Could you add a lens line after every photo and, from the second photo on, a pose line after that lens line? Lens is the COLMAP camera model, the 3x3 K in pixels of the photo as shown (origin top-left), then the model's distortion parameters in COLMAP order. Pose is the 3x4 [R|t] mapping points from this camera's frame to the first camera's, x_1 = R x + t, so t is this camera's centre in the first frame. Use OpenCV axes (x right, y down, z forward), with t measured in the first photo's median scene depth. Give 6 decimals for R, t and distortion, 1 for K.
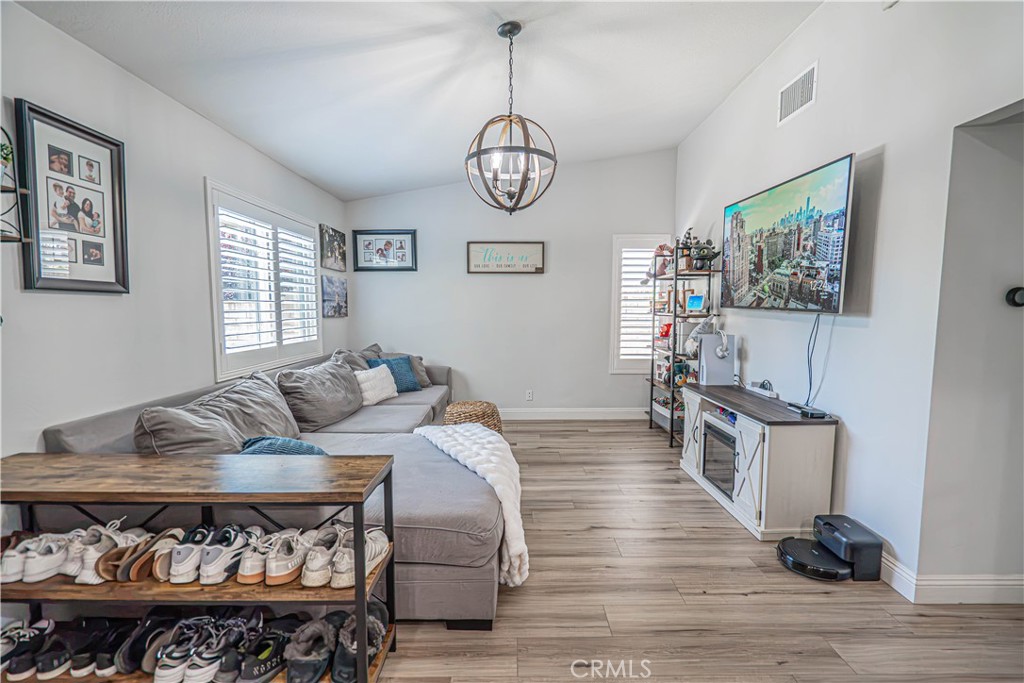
lens RADIAL K [[460.3, 0, 515.7], [0, 460.3, 343.8], [0, 0, 1]] dist [-0.007868, 0.002020]
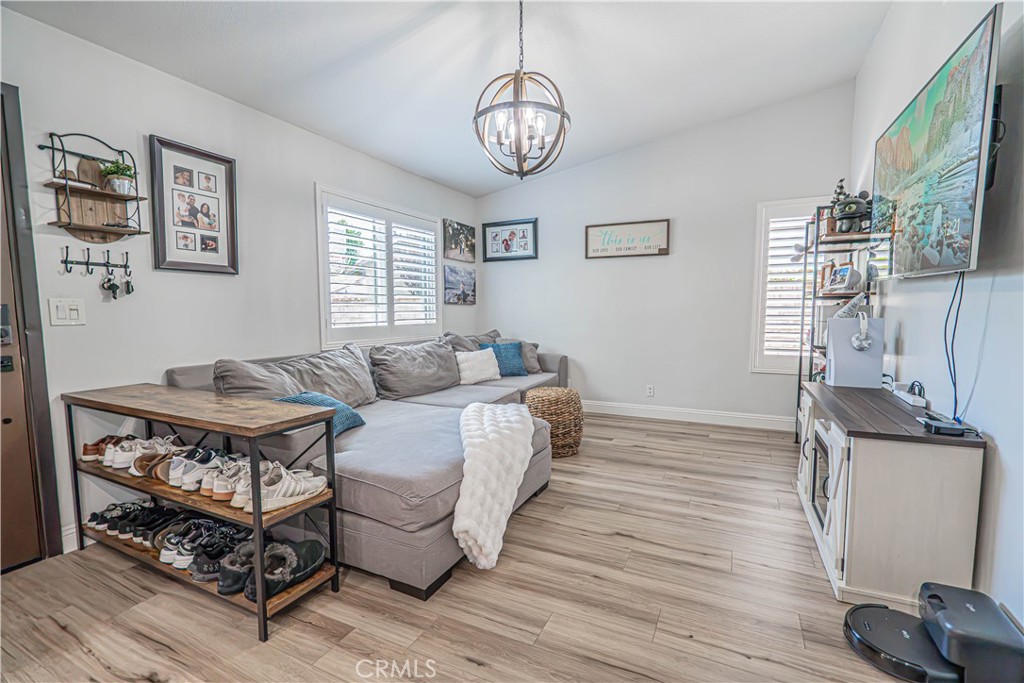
lens RADIAL K [[460.3, 0, 513.0], [0, 460.3, 343.5], [0, 0, 1]] dist [-0.007868, 0.002020]
pose [[0.897029, 0.030399, -0.440926, 0.337505], [-0.031461, 0.999493, 0.004905, 0.042515], [0.440851, 0.009472, 0.897530, 0.129031]]
